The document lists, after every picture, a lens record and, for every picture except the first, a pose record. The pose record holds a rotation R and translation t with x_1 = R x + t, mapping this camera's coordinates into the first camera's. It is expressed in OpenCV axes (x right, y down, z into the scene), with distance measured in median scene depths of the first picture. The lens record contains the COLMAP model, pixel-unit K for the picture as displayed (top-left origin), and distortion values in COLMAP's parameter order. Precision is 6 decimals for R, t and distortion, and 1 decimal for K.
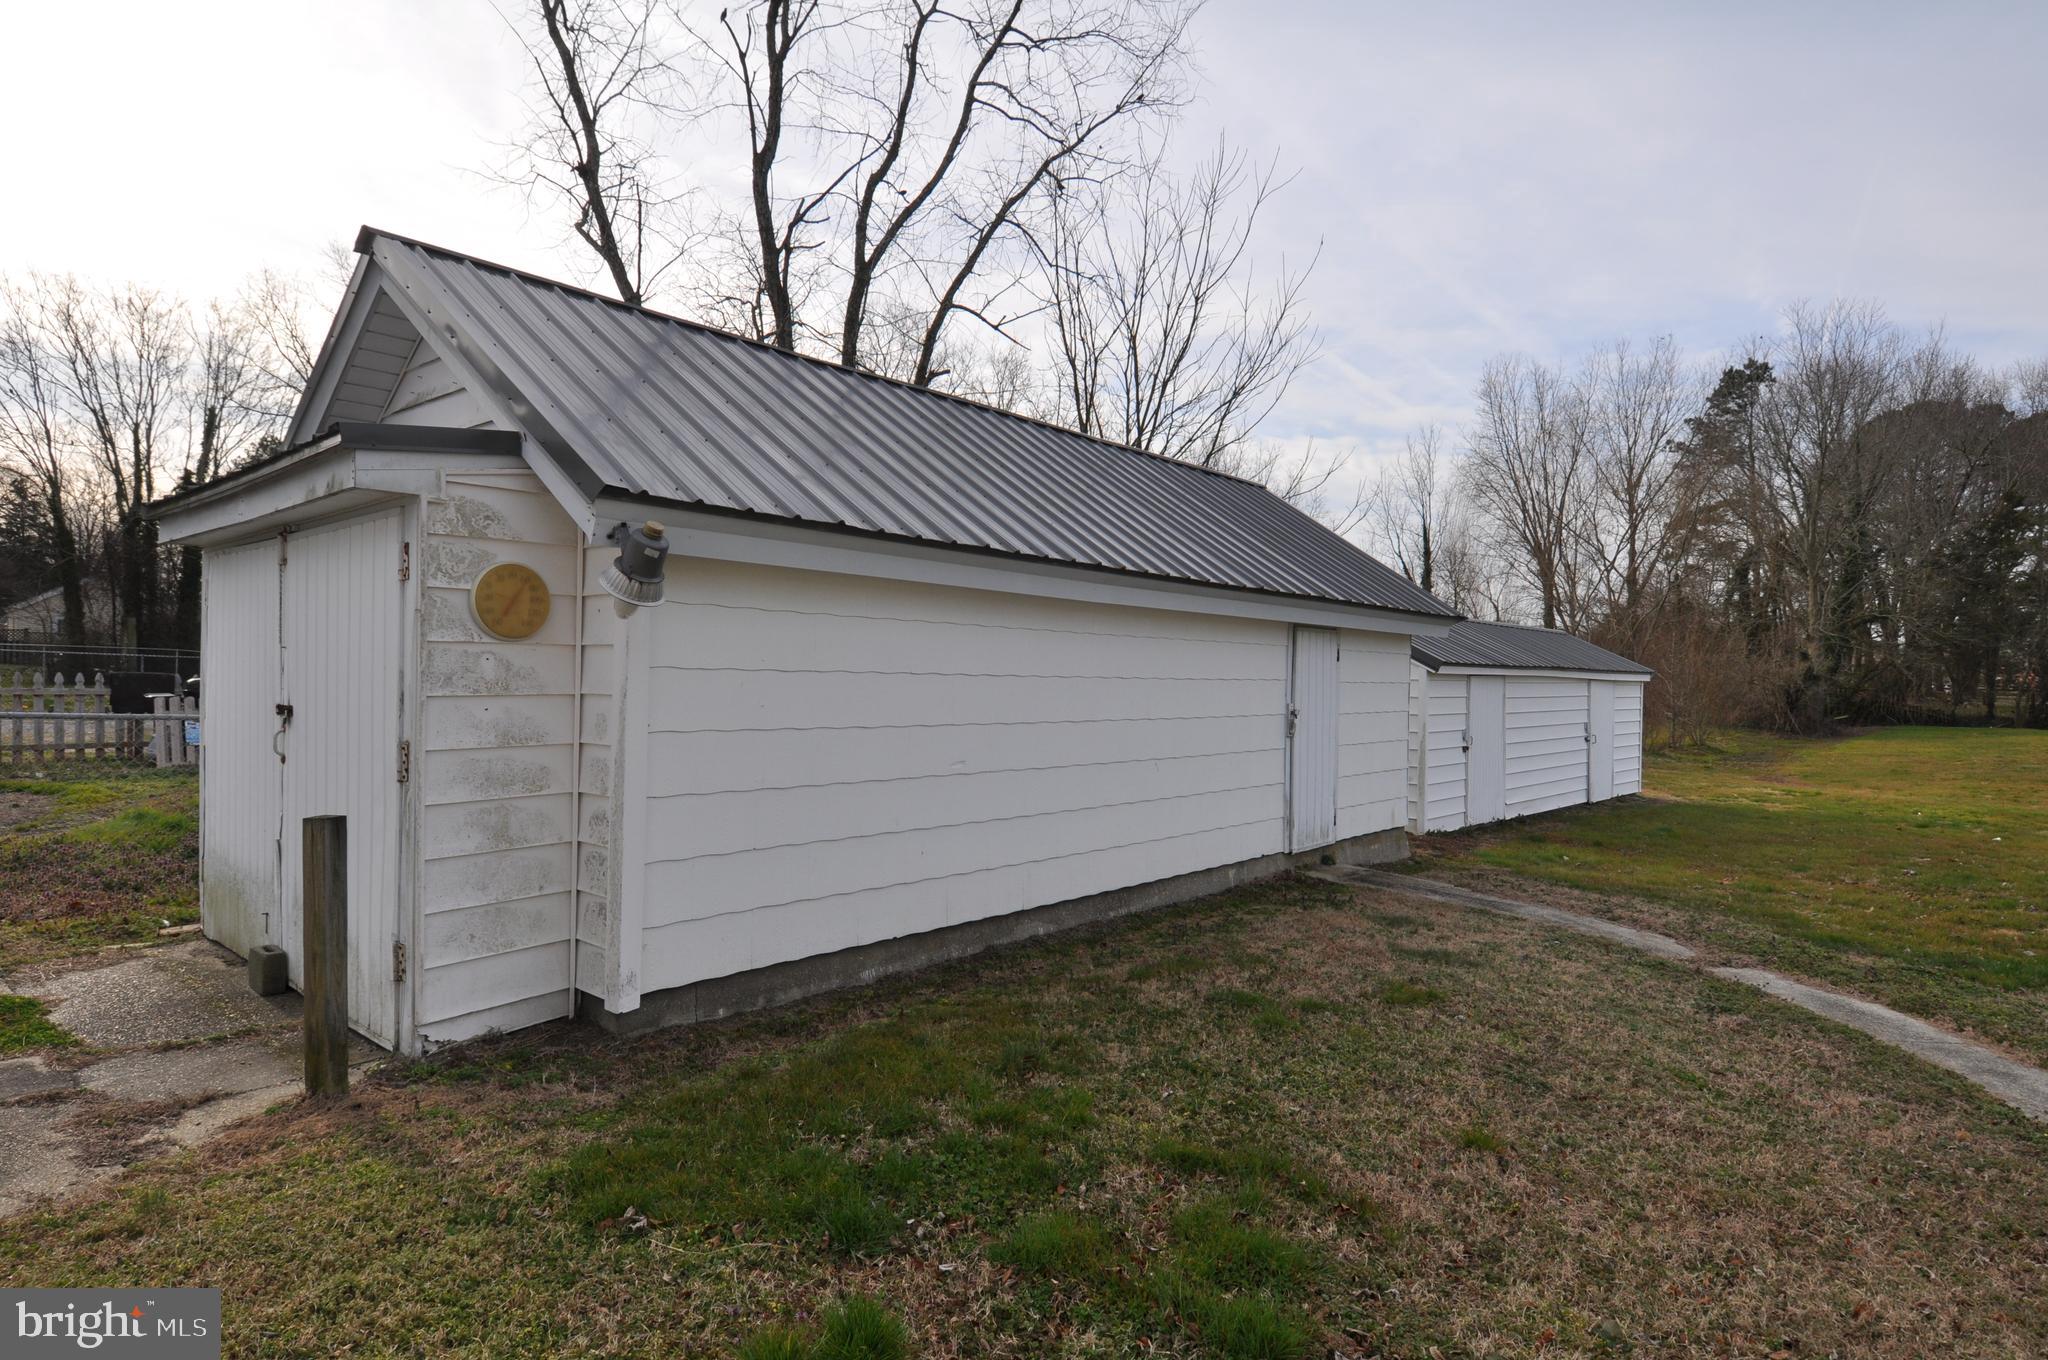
lens RADIAL K [[1061.6, 0, 1026.6], [0, 1061.6, 681.4], [0, 0, 1]] dist [0.032230, -0.033584]
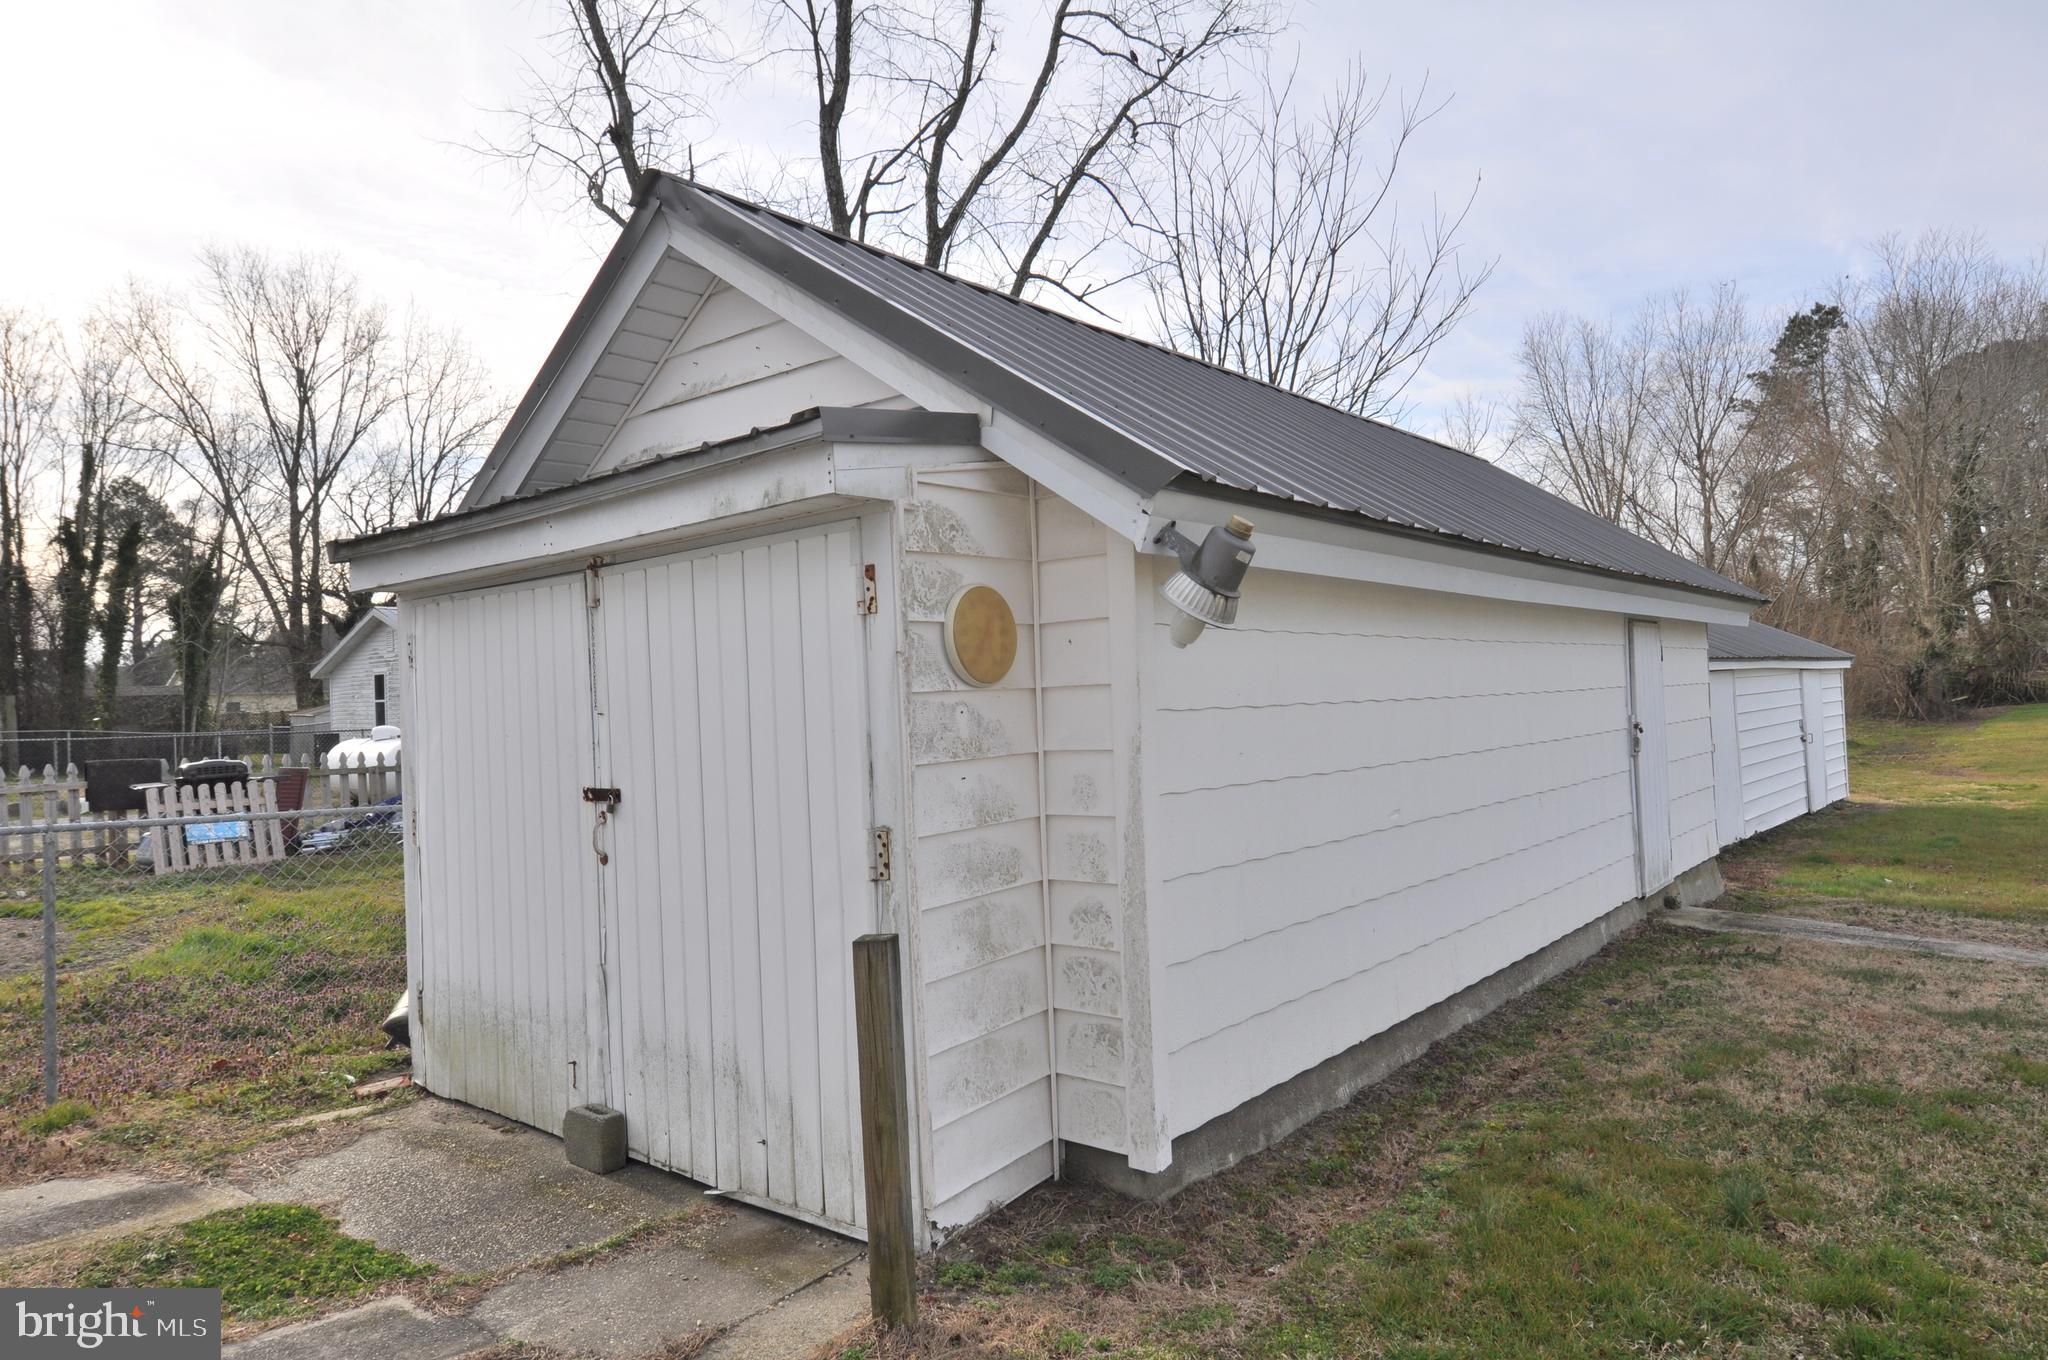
lens RADIAL K [[1208.8, 0, 1018.3], [0, 1208.8, 679.9], [0, 0, 1]] dist [0.026587, -0.020942]
pose [[0.998044, -0.056775, 0.026174, -0.209734], [0.057418, 0.998050, -0.024499, -0.008803], [-0.024732, 0.025954, 0.999357, 0.060577]]
